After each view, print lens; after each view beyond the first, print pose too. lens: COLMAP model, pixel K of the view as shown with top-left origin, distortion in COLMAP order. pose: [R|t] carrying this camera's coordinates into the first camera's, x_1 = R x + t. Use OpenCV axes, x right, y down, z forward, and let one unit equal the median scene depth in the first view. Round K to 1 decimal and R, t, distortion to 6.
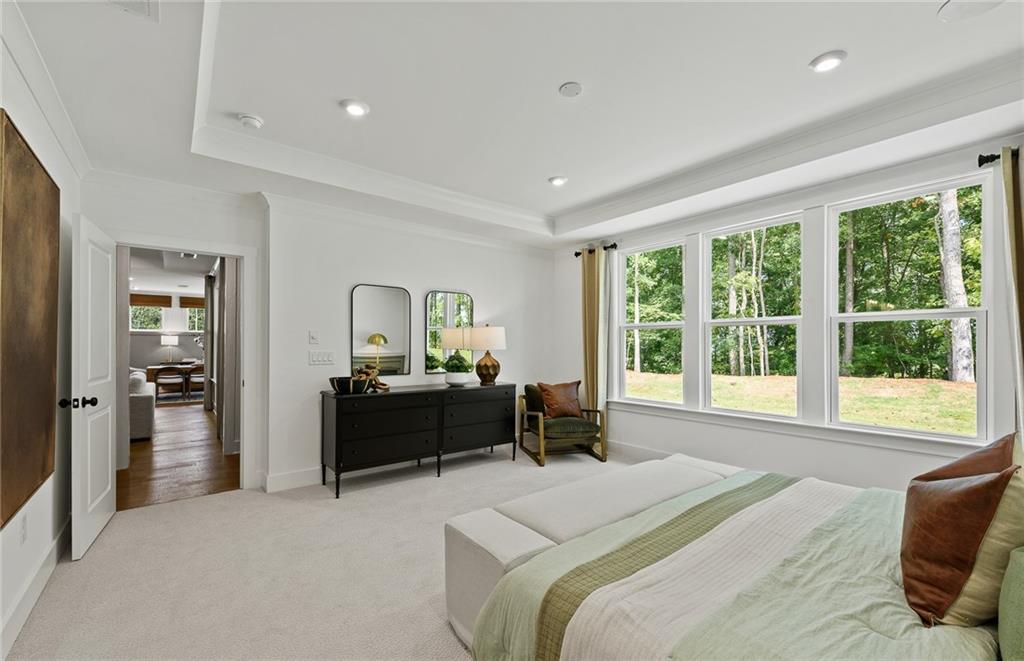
lens RADIAL K [[420.6, 0, 510.5], [0, 420.6, 344.9], [0, 0, 1]] dist [-0.001031, -0.000109]
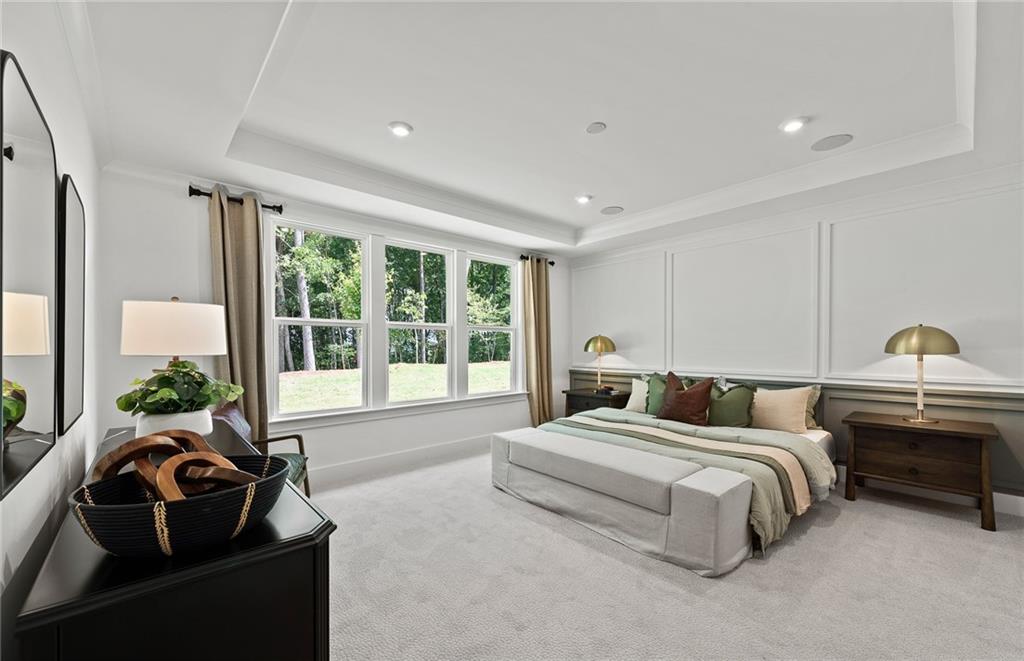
lens RADIAL K [[410.3, 0, 510.6], [0, 410.3, 351.8], [0, 0, 1]] dist [0.001790, 0.000100]
pose [[-0.063137, -0.015909, 0.997878, -0.553364], [0.002398, 0.999868, 0.016093, 0.004216], [-0.998002, 0.003409, -0.063090, 0.713321]]
